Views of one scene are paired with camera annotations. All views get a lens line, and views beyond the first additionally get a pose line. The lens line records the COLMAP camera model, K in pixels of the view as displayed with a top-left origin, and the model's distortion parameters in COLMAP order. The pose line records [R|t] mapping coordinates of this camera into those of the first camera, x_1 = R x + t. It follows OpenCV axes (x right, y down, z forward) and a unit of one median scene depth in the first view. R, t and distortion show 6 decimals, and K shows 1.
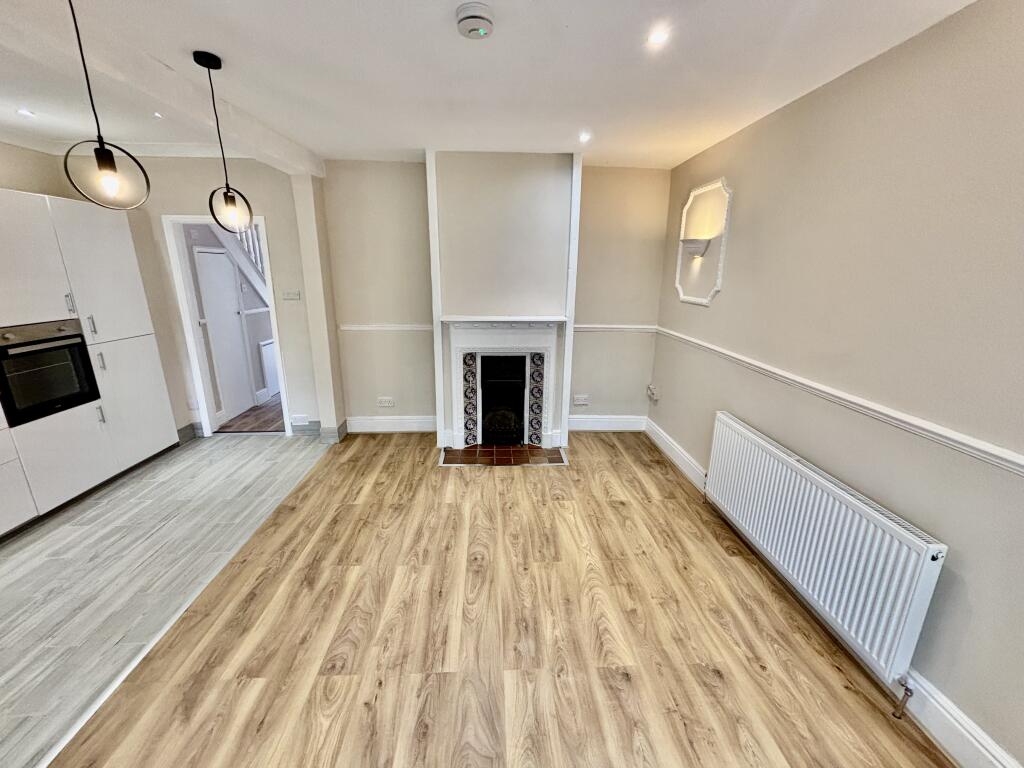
lens RADIAL K [[414.4, 0, 516.9], [0, 414.4, 382.2], [0, 0, 1]] dist [-0.006844, 0.000586]
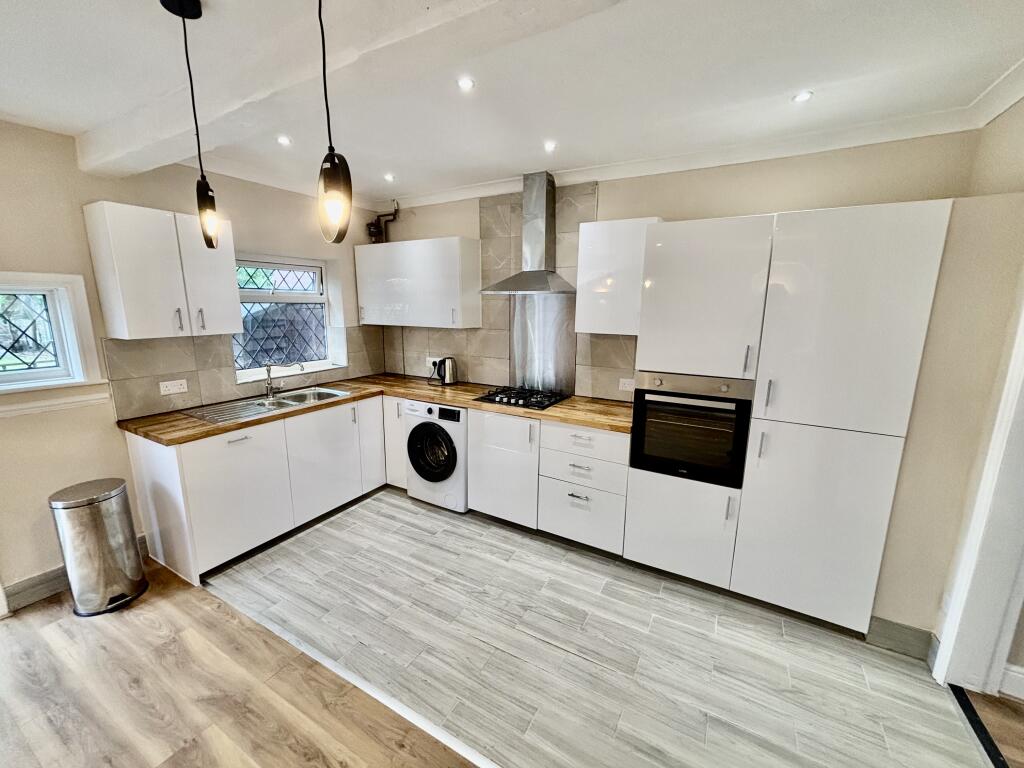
lens RADIAL K [[414.4, 0, 512.4], [0, 414.4, 381.5], [0, 0, 1]] dist [-0.006844, 0.000586]
pose [[-0.539200, 0.143399, -0.829880, -0.309174], [-0.235839, 0.920261, 0.312249, -0.359203], [0.808482, 0.364082, -0.462386, 1.284074]]
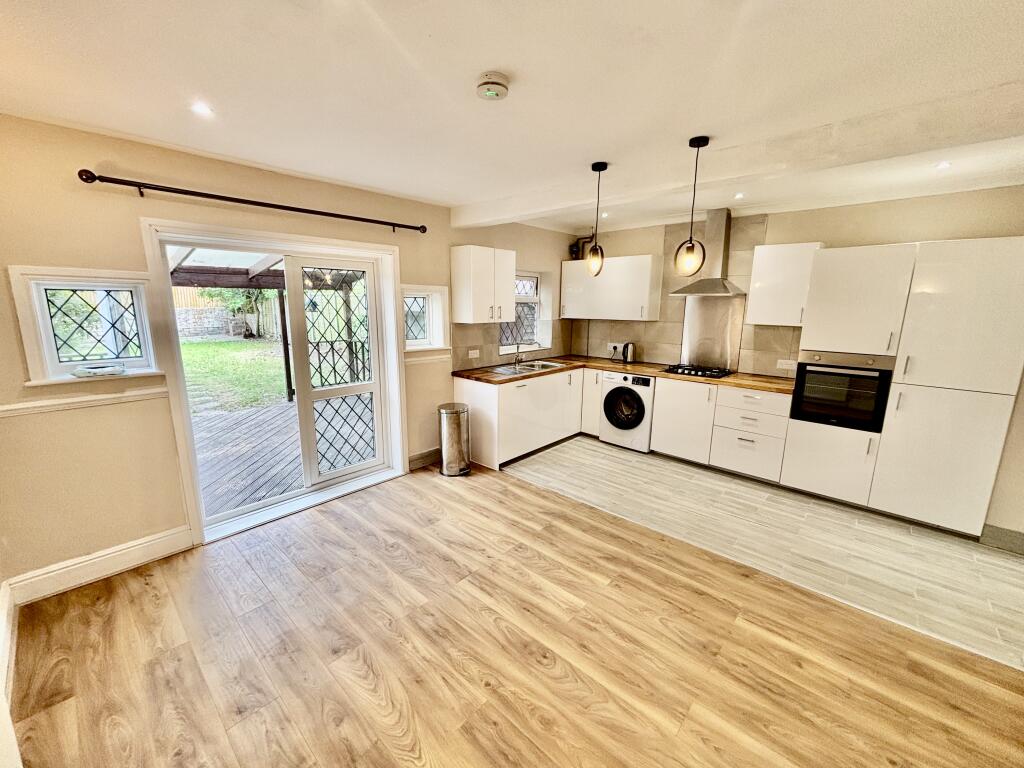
lens RADIAL K [[414.4, 0, 507.8], [0, 414.4, 381.0], [0, 0, 1]] dist [-0.006844, 0.000586]
pose [[-0.723679, 0.115720, -0.680366, 0.472175], [-0.197734, 0.909745, 0.365055, -0.368607], [0.661204, 0.398714, -0.635481, 1.342617]]
